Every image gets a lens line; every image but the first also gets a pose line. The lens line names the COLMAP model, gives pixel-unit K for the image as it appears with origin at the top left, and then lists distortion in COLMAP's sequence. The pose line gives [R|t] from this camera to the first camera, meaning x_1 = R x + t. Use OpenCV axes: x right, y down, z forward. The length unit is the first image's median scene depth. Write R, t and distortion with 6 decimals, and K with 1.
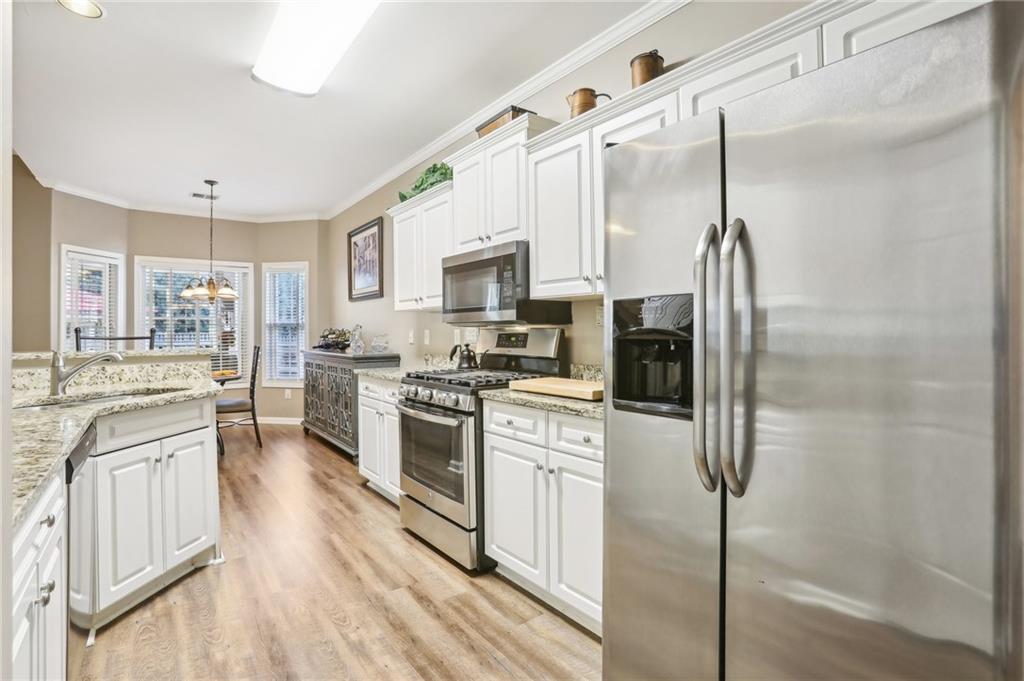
lens RADIAL K [[501.5, 0, 513.8], [0, 501.5, 337.4], [0, 0, 1]] dist [-0.000777, -0.000035]
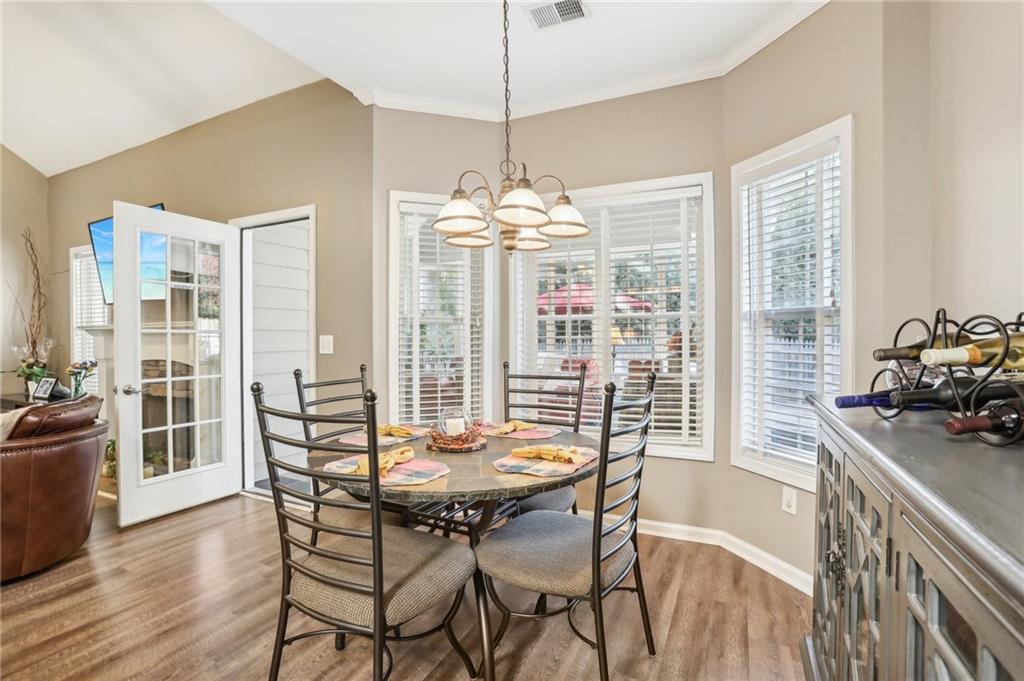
lens RADIAL K [[501.5, 0, 513.8], [0, 501.5, 337.4], [0, 0, 1]] dist [-0.000777, -0.000035]
pose [[0.506690, 0.004302, -0.862117, -0.240544], [-0.007275, 0.999973, 0.000714, -0.006363], [0.862097, 0.005910, 0.506708, 0.650276]]
